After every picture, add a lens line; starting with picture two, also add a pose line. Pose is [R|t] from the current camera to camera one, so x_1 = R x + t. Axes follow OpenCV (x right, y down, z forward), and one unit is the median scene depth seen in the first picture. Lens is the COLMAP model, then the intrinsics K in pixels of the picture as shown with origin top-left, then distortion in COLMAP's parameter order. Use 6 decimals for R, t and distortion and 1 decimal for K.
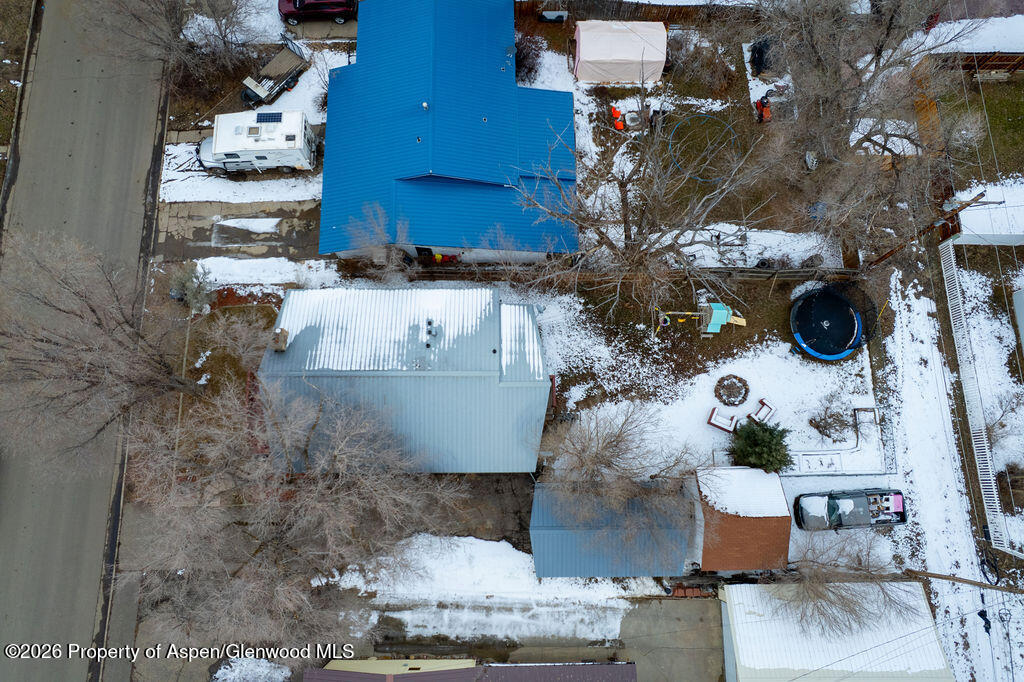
lens RADIAL K [[655.9, 0, 512.0], [0, 655.9, 341.0], [0, 0, 1]] dist [-0.089762, 0.087585]
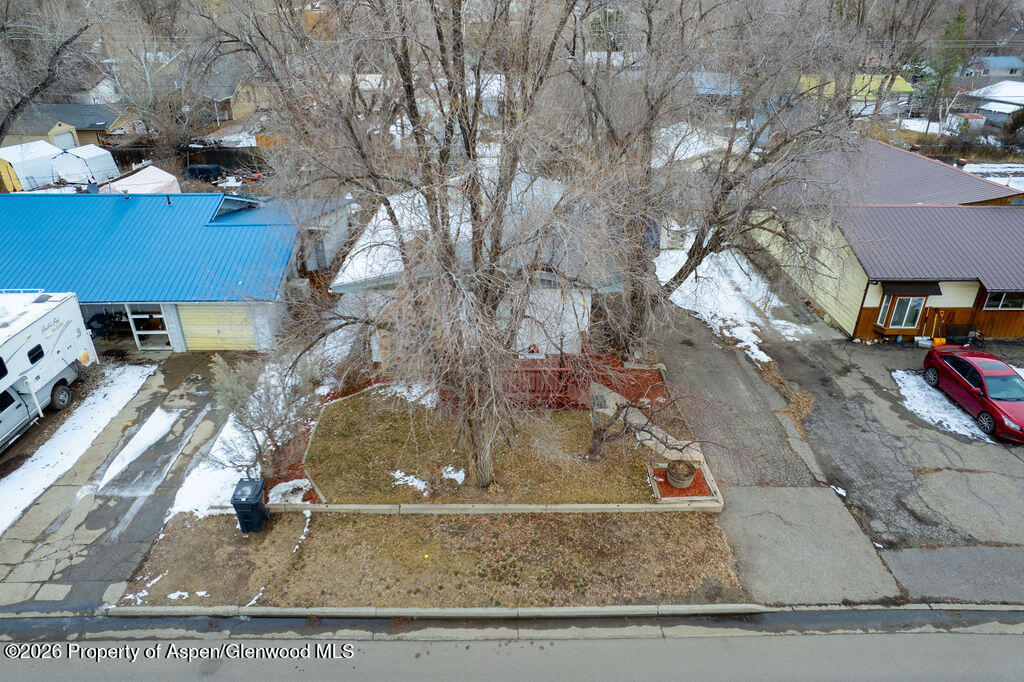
lens RADIAL K [[655.9, 0, 512.0], [0, 655.9, 341.0], [0, 0, 1]] dist [-0.089762, 0.087585]
pose [[-0.004093, -0.467380, 0.884047, -0.809321], [0.972994, 0.202175, 0.111391, 0.025636], [-0.230794, 0.860629, 0.453930, 0.649070]]
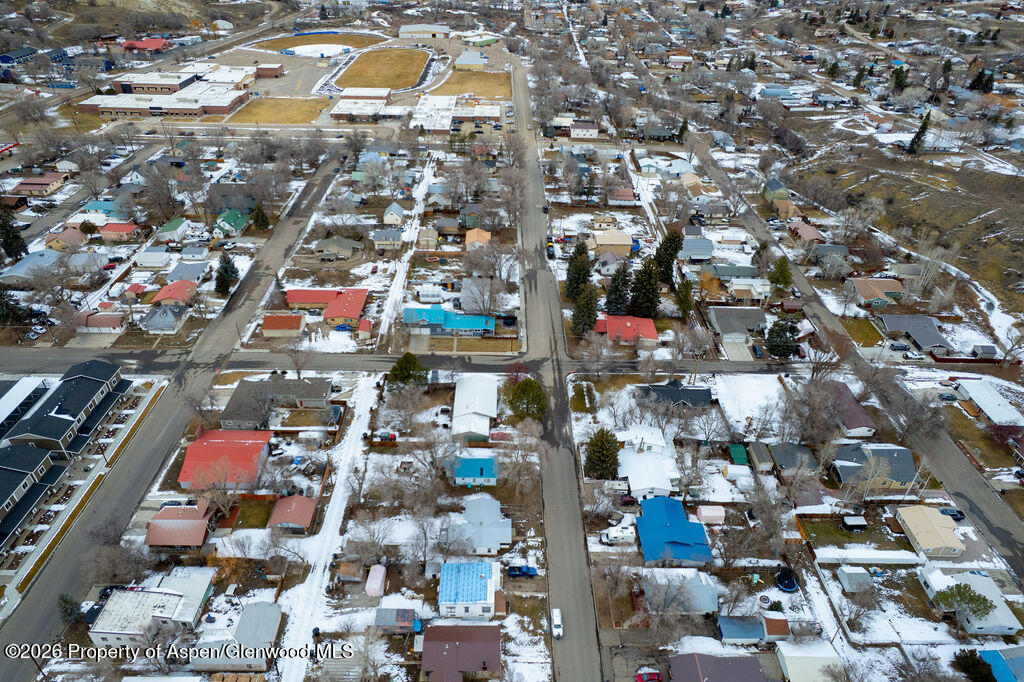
lens RADIAL K [[655.9, 0, 512.0], [0, 655.9, 341.0], [0, 0, 1]] dist [-0.089762, 0.087585]
pose [[0.999884, 0.011950, 0.009401, -1.027772], [-0.002311, 0.730554, -0.682851, 1.366001], [-0.015028, 0.682750, 0.730498, -2.363491]]
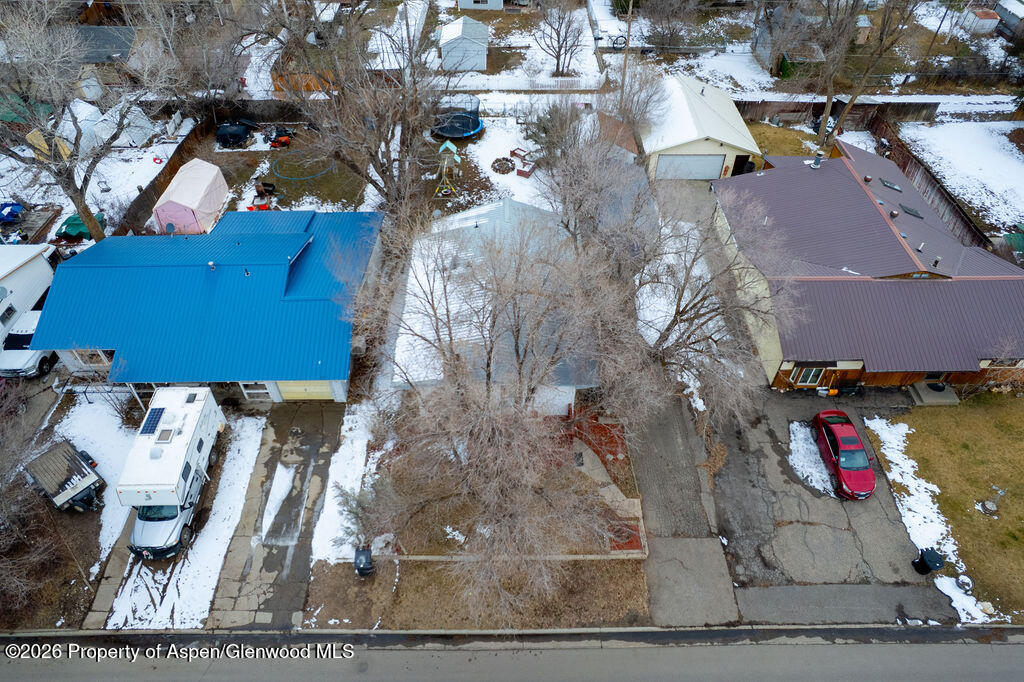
lens RADIAL K [[655.9, 0, 512.0], [0, 655.9, 341.0], [0, 0, 1]] dist [-0.089762, 0.087585]
pose [[0.000403, -0.723210, 0.690628, -0.800337], [0.973636, 0.157820, 0.164697, -0.066301], [-0.228106, 0.672354, 0.704207, 0.282571]]
